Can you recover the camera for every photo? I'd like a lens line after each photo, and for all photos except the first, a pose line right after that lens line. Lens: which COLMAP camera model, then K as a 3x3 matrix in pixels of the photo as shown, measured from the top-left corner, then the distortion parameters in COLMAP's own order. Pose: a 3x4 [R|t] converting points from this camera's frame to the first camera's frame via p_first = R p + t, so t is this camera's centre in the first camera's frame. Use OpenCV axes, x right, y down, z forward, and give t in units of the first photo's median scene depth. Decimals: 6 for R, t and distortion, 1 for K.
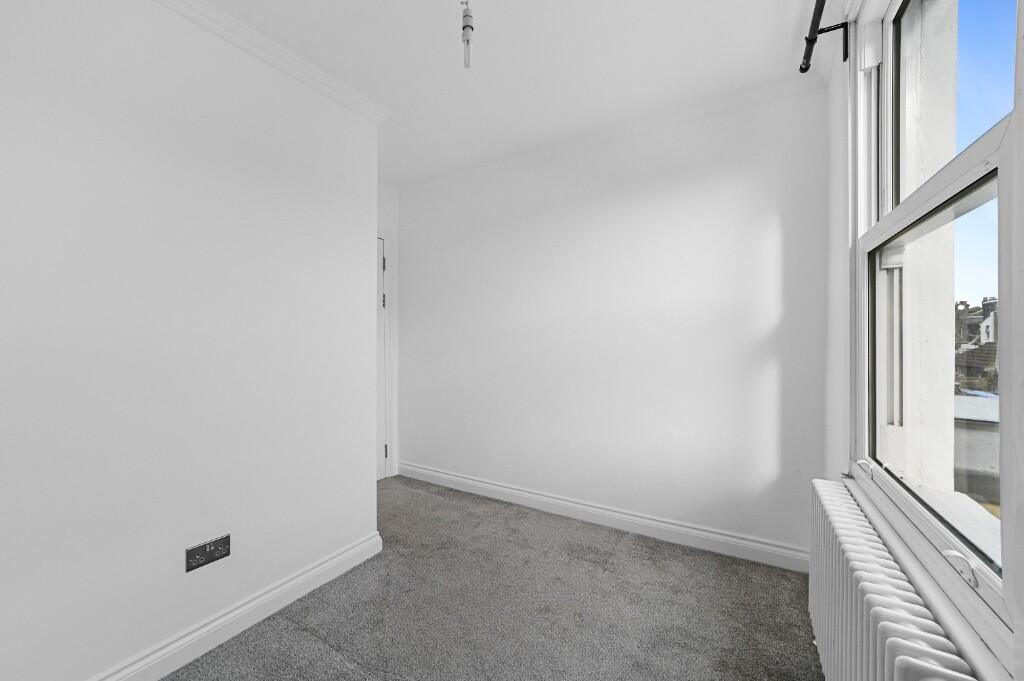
lens RADIAL K [[401.4, 0, 508.7], [0, 401.4, 339.0], [0, 0, 1]] dist [-0.019879, 0.009346]
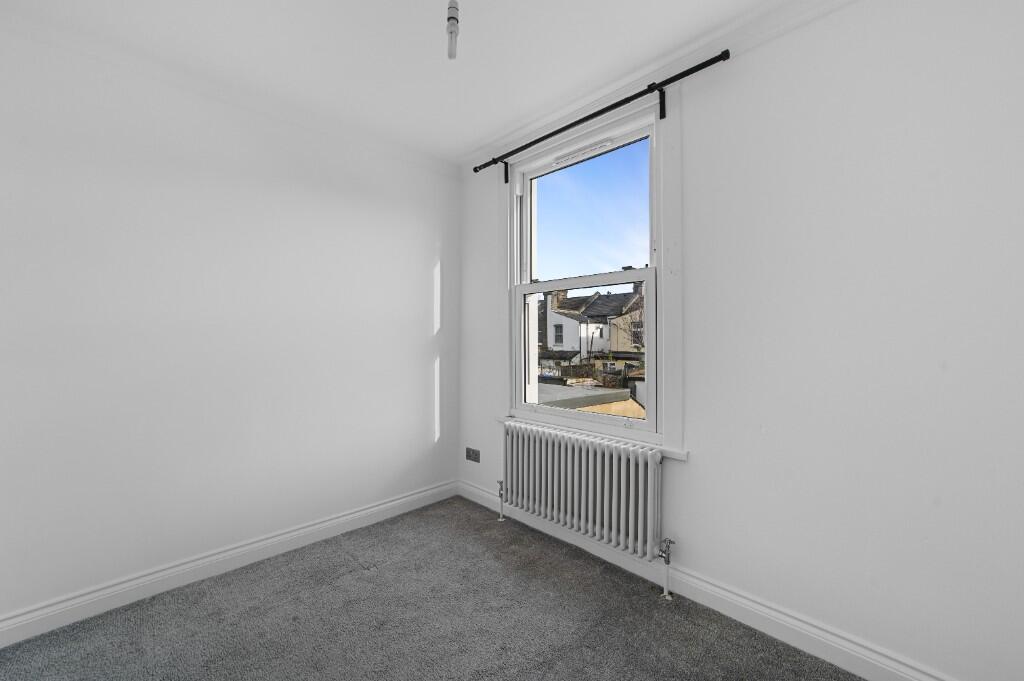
lens RADIAL K [[401.4, 0, 508.7], [0, 401.4, 339.0], [0, 0, 1]] dist [-0.019879, 0.009346]
pose [[0.263487, -0.000607, 0.964663, -0.675288], [0.004464, 0.999990, -0.000590, -0.003945], [-0.964653, 0.004462, 0.263487, 0.404640]]
